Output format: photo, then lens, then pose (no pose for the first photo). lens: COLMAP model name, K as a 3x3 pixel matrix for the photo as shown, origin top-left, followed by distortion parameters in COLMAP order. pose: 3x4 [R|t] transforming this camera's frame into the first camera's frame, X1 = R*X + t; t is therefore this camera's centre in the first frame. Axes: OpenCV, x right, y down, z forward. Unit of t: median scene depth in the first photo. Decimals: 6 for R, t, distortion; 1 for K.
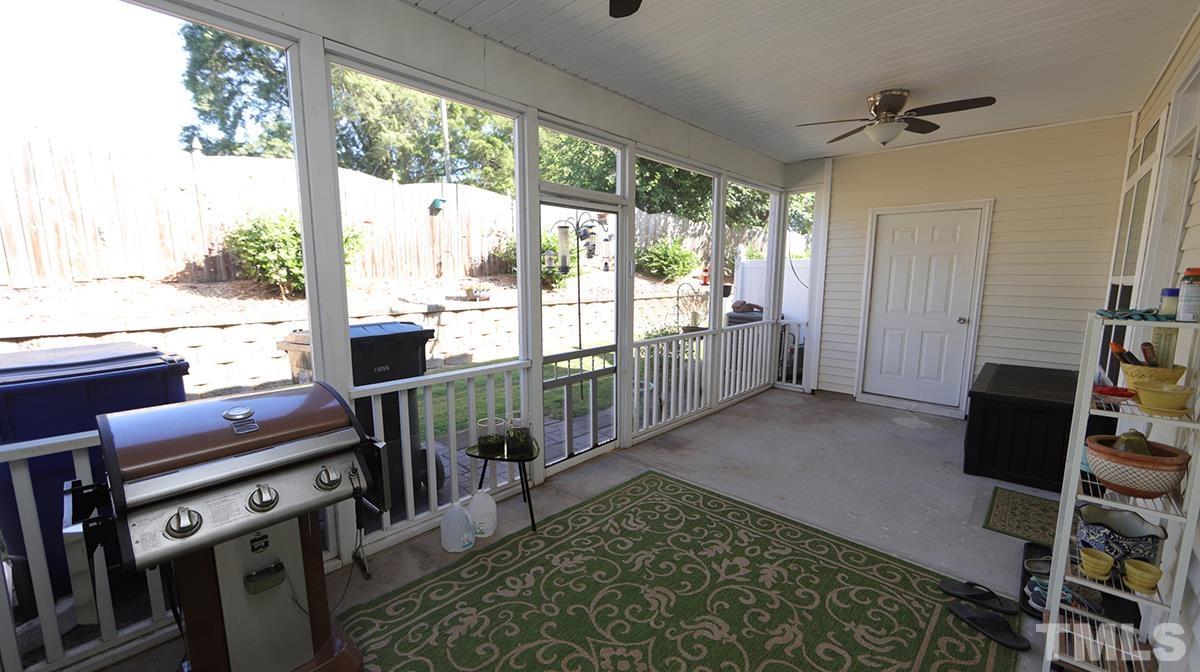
lens RADIAL K [[470.1, 0, 600.8], [0, 470.1, 339.0], [0, 0, 1]] dist [0.002717, -0.000194]
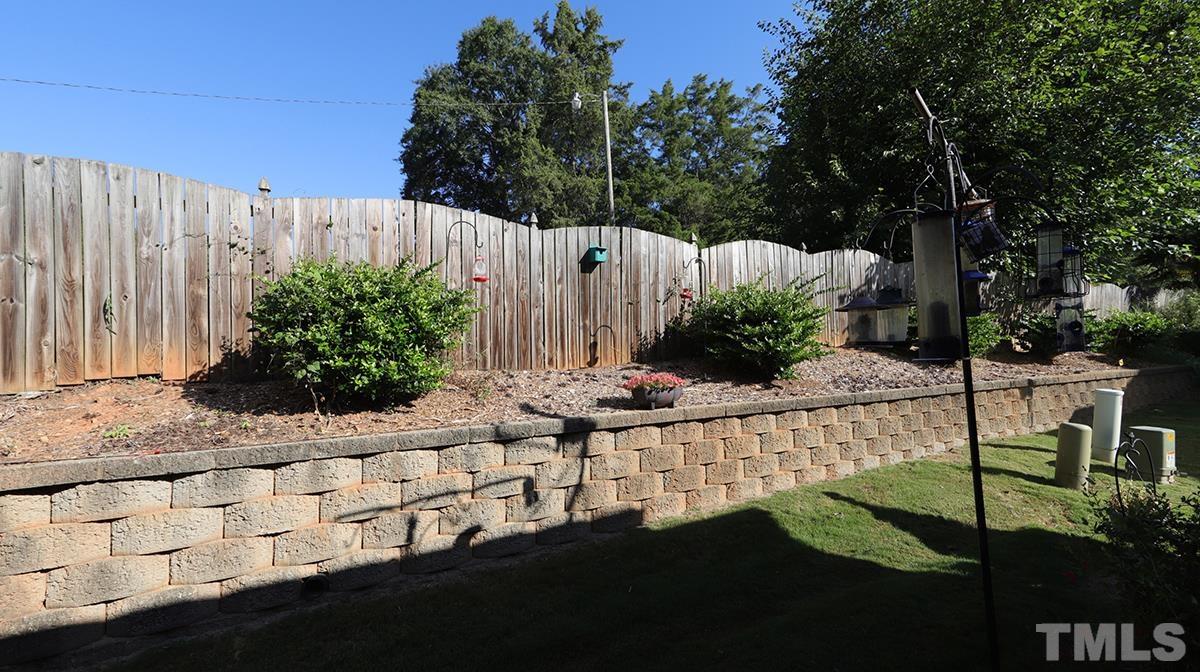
lens RADIAL K [[470.1, 0, 600.3], [0, 470.1, 343.2], [0, 0, 1]] dist [0.002717, -0.000194]
pose [[0.942582, -0.029297, -0.332688, -0.119559], [-0.024518, 0.987387, -0.156416, -0.060793], [0.333074, 0.155592, 0.929975, 0.403310]]
